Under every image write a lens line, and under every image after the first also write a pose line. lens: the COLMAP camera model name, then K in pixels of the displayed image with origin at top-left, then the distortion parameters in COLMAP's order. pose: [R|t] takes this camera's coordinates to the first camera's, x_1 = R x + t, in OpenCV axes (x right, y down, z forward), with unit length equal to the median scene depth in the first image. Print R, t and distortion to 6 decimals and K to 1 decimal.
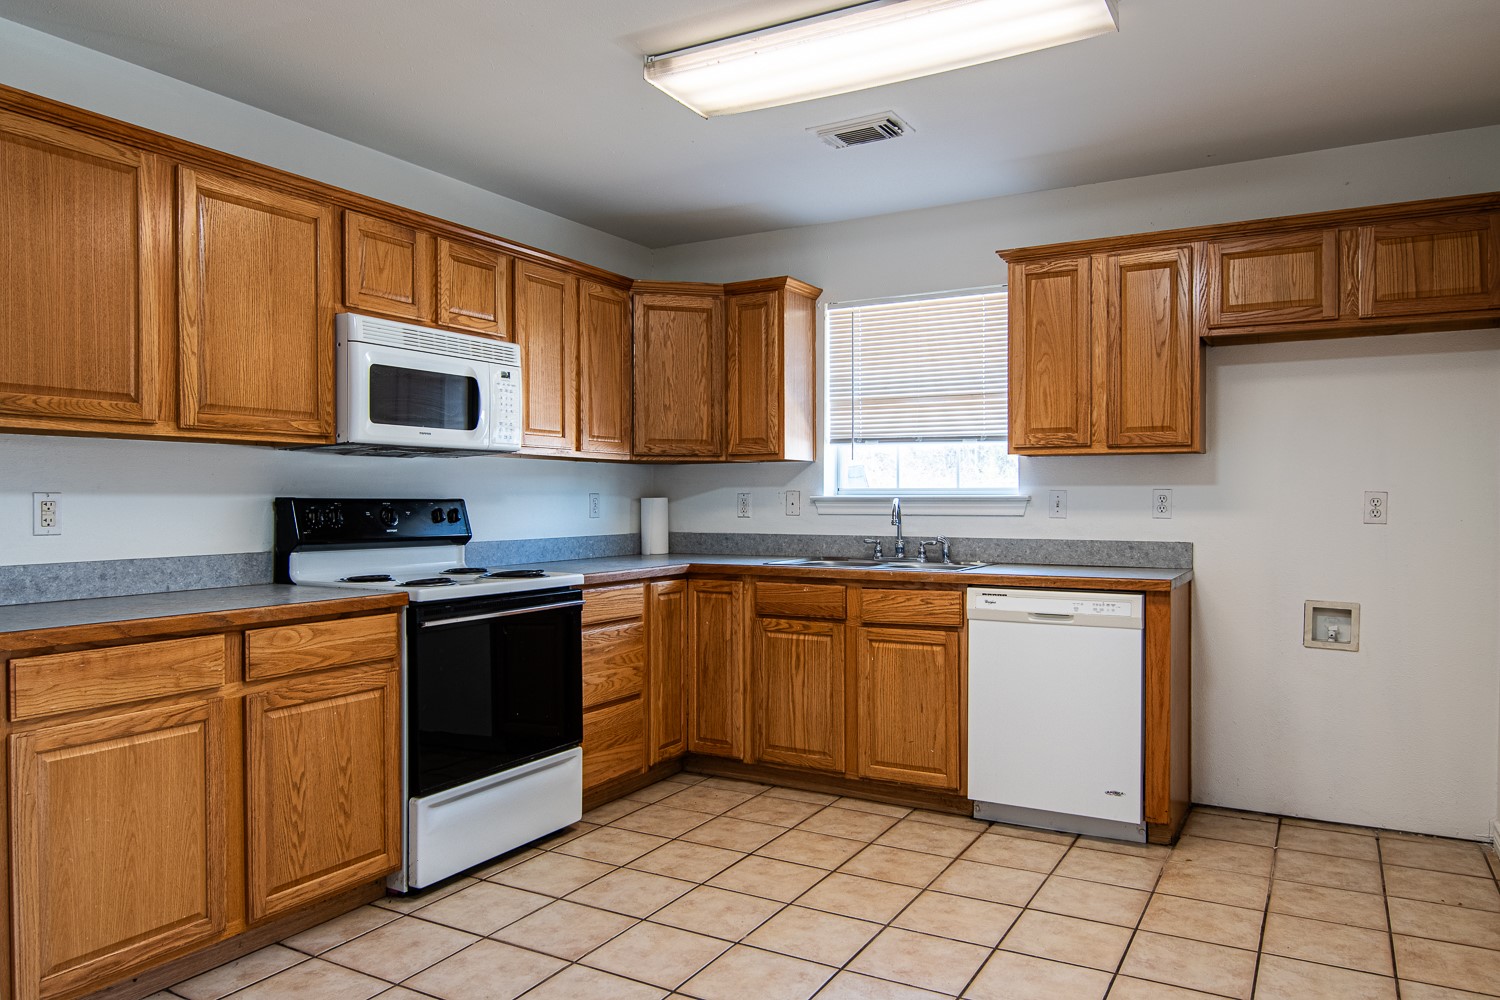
lens RADIAL K [[1028.6, 0, 751.9], [0, 1028.6, 490.9], [0, 0, 1]] dist [-0.010105, -0.008909]
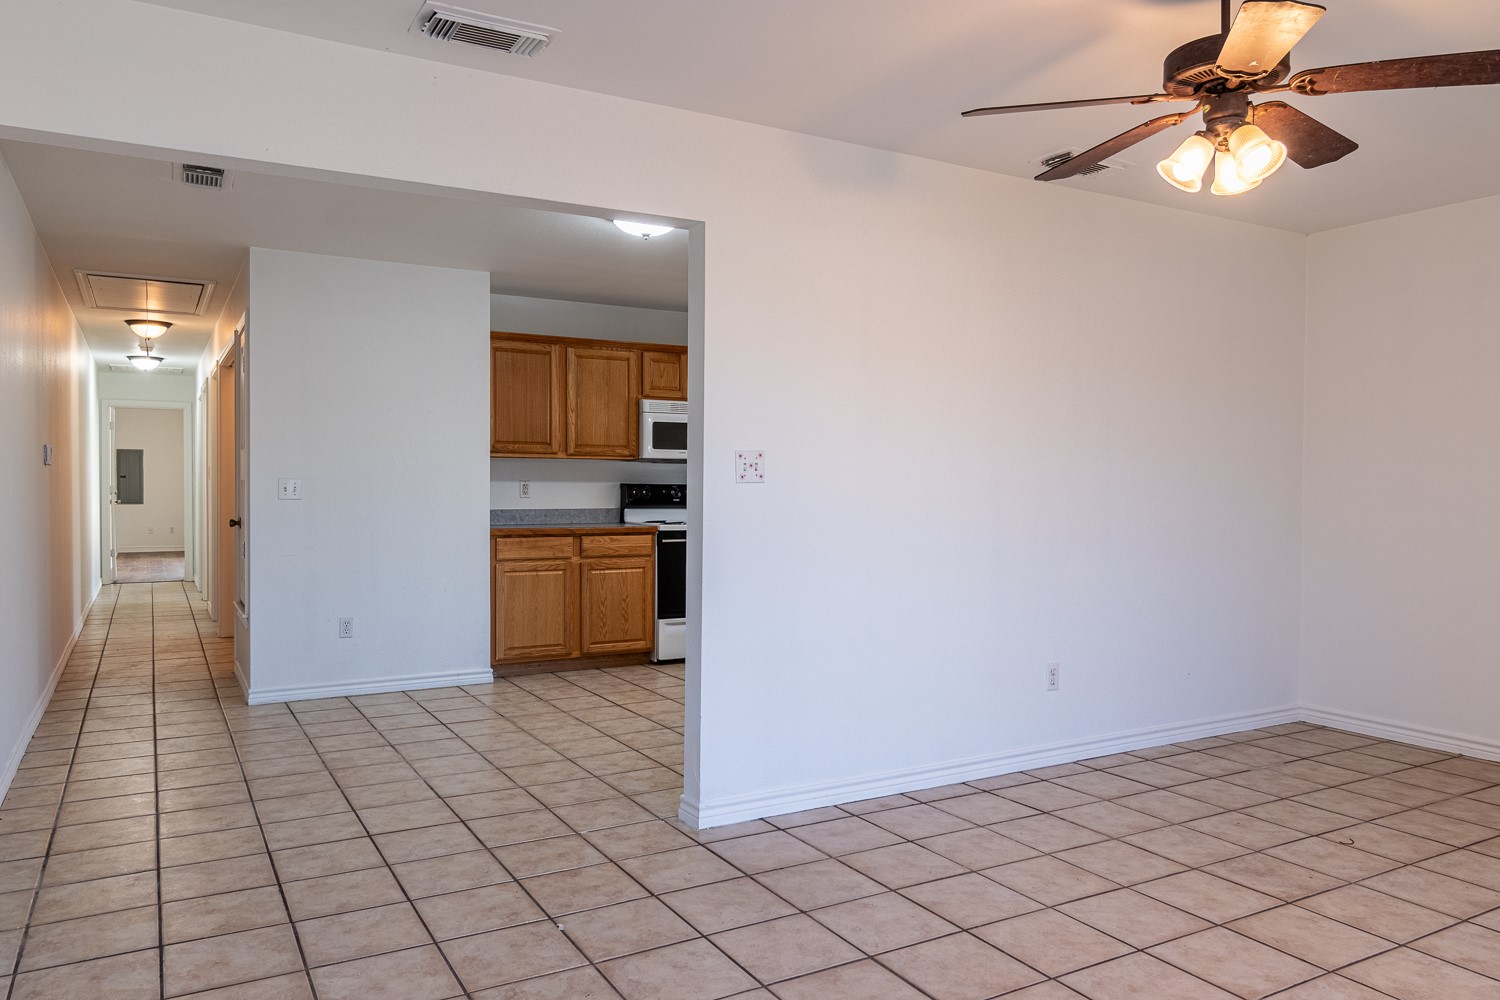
lens RADIAL K [[1028.6, 0, 746.1], [0, 1028.6, 505.3], [0, 0, 1]] dist [-0.010105, -0.008909]
pose [[0.812783, 0.009021, -0.582496, 1.210586], [0.001459, 0.999845, 0.017520, 0.017150], [0.582564, -0.015090, 0.812645, -0.747511]]
